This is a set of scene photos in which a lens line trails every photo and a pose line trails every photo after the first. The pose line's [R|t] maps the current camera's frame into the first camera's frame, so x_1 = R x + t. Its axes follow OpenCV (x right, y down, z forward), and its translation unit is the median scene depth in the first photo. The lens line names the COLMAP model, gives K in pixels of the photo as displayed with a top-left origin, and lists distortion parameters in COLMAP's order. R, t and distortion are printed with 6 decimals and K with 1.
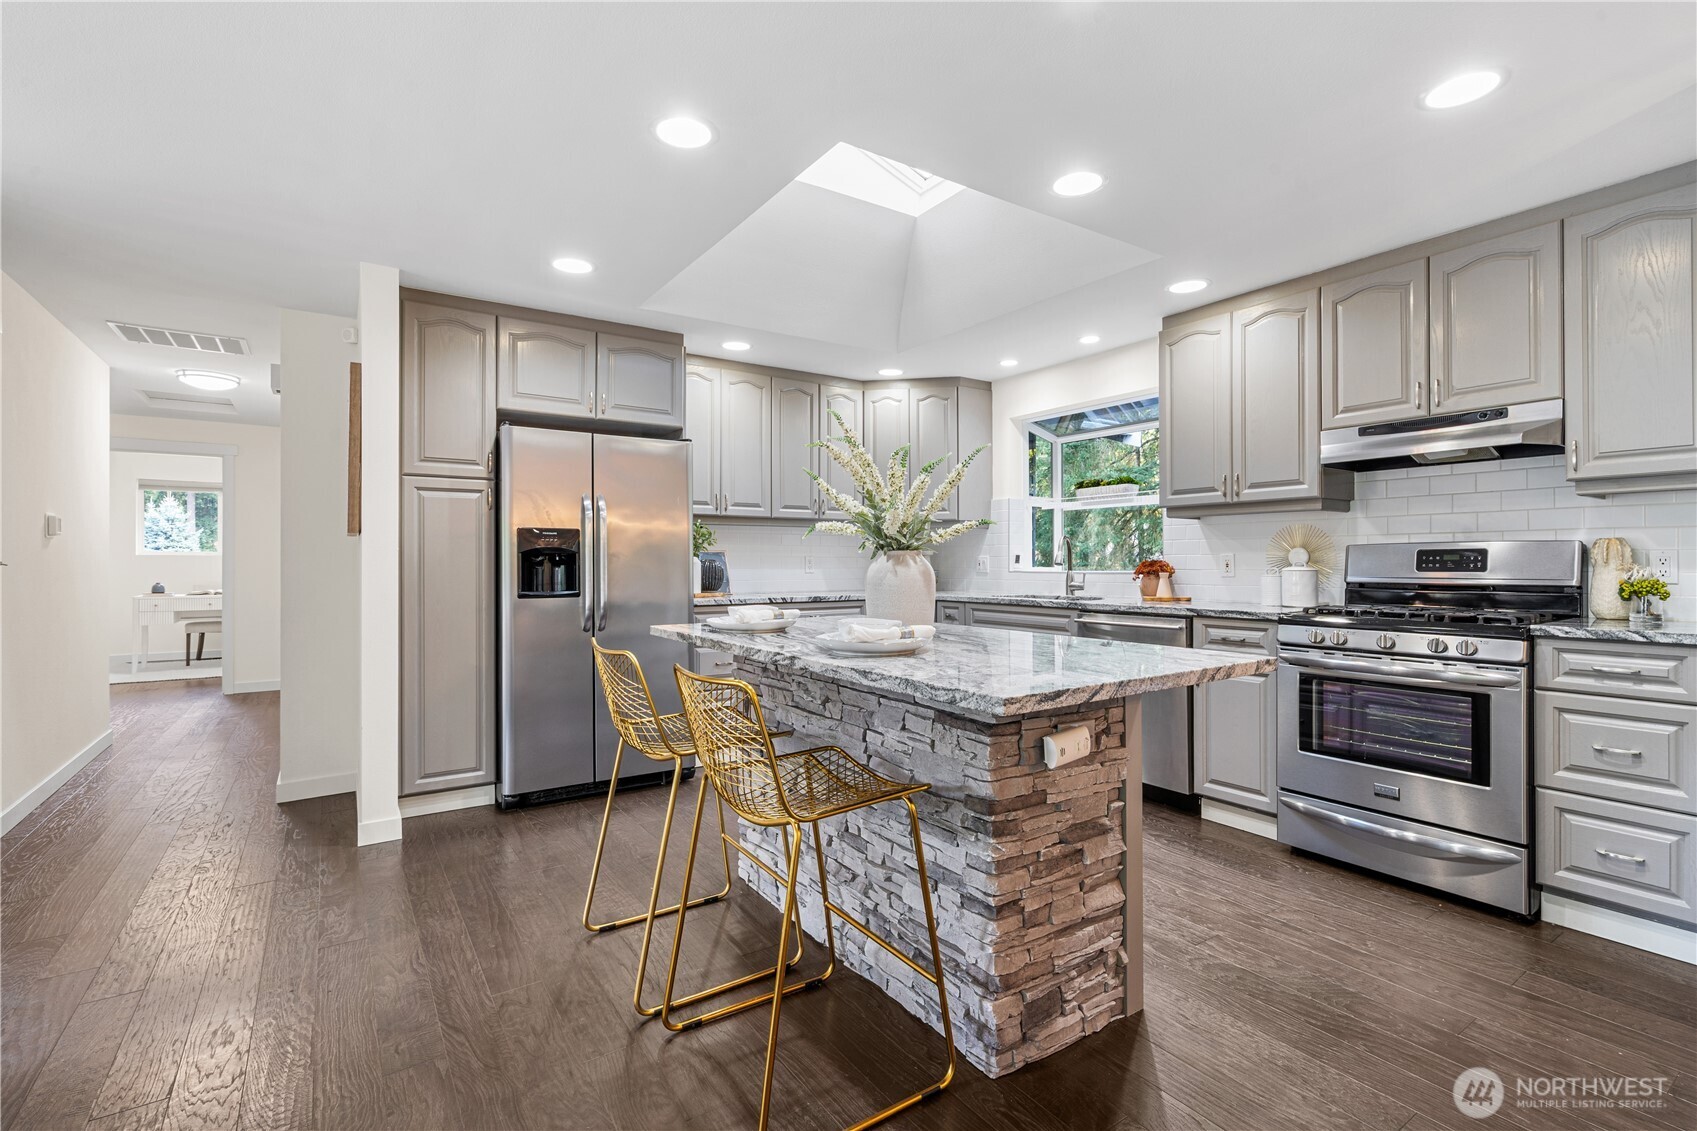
lens RADIAL K [[773.3, 0, 852.3], [0, 773.3, 562.3], [0, 0, 1]] dist [-0.001062, -0.000005]
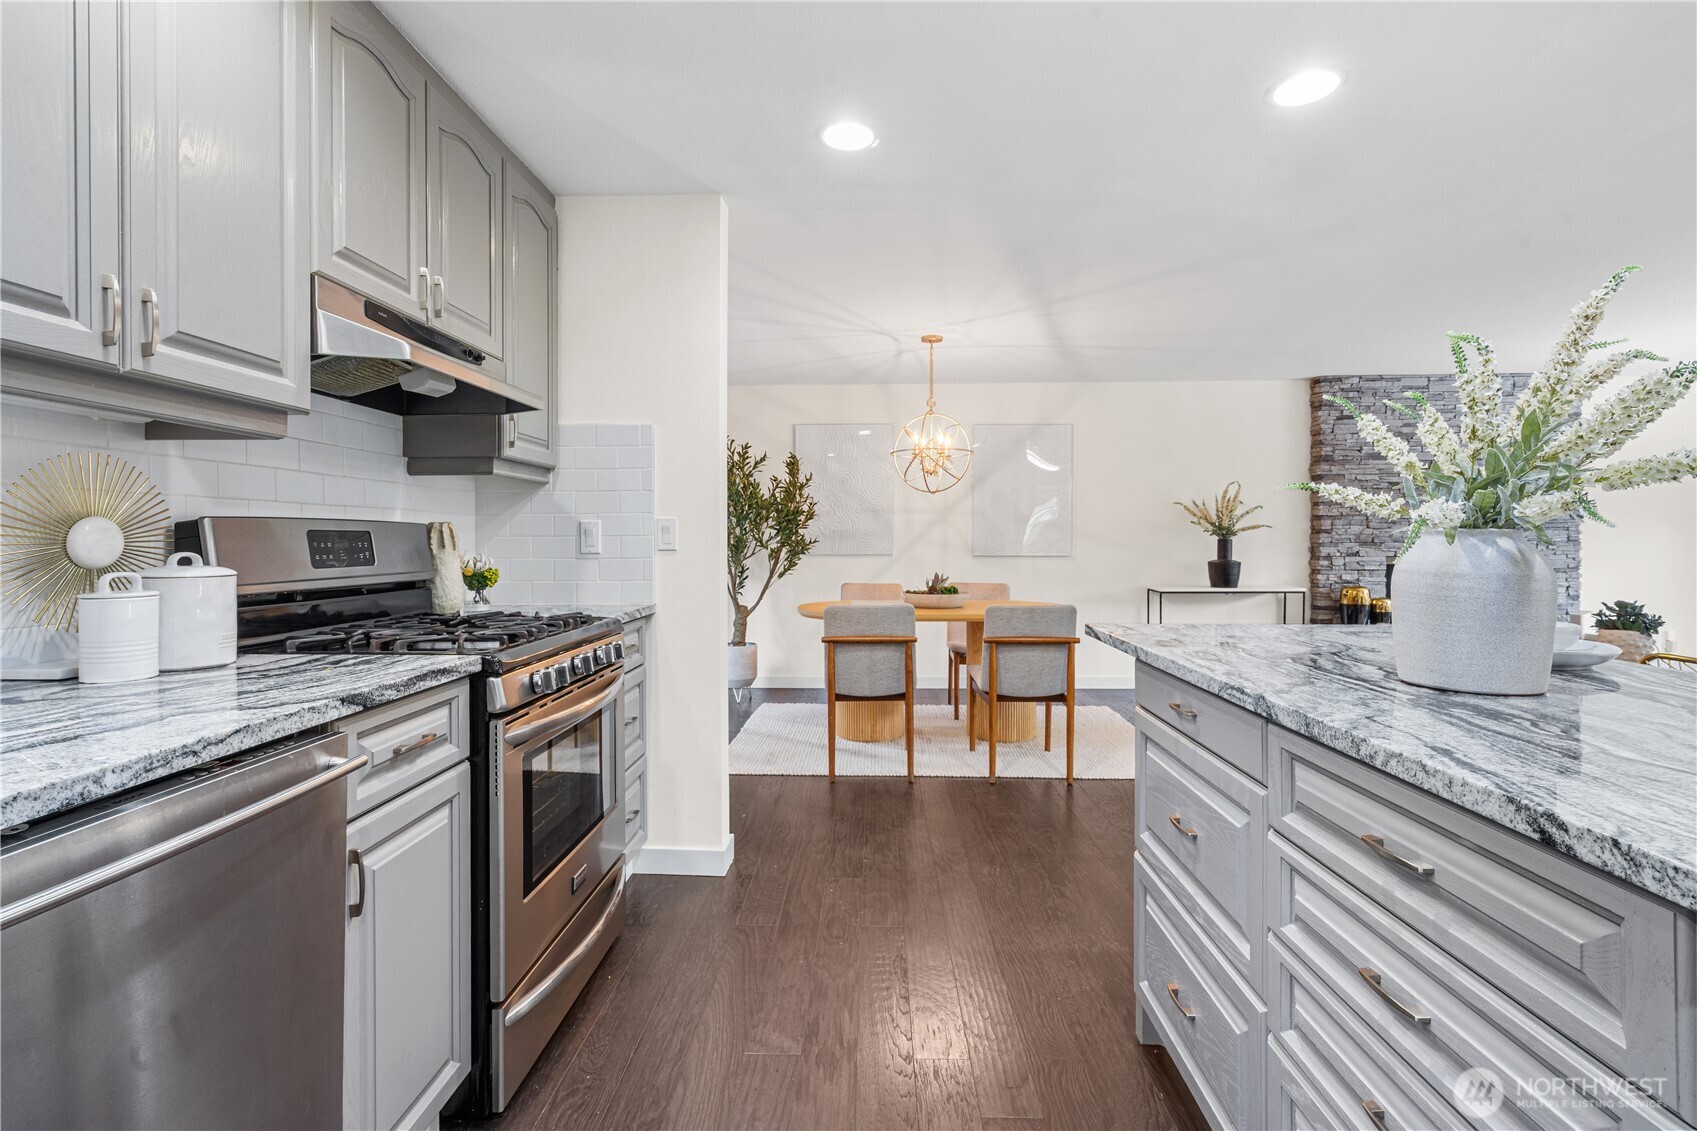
lens RADIAL K [[778.3, 0, 854.7], [0, 778.3, 544.6], [0, 0, 1]] dist [-0.001882, -0.000072]
pose [[-0.809556, 0.002086, 0.587040, 0.063167], [0.005302, 0.999979, 0.003759, -0.005622], [-0.587019, 0.006156, -0.809550, 1.170660]]
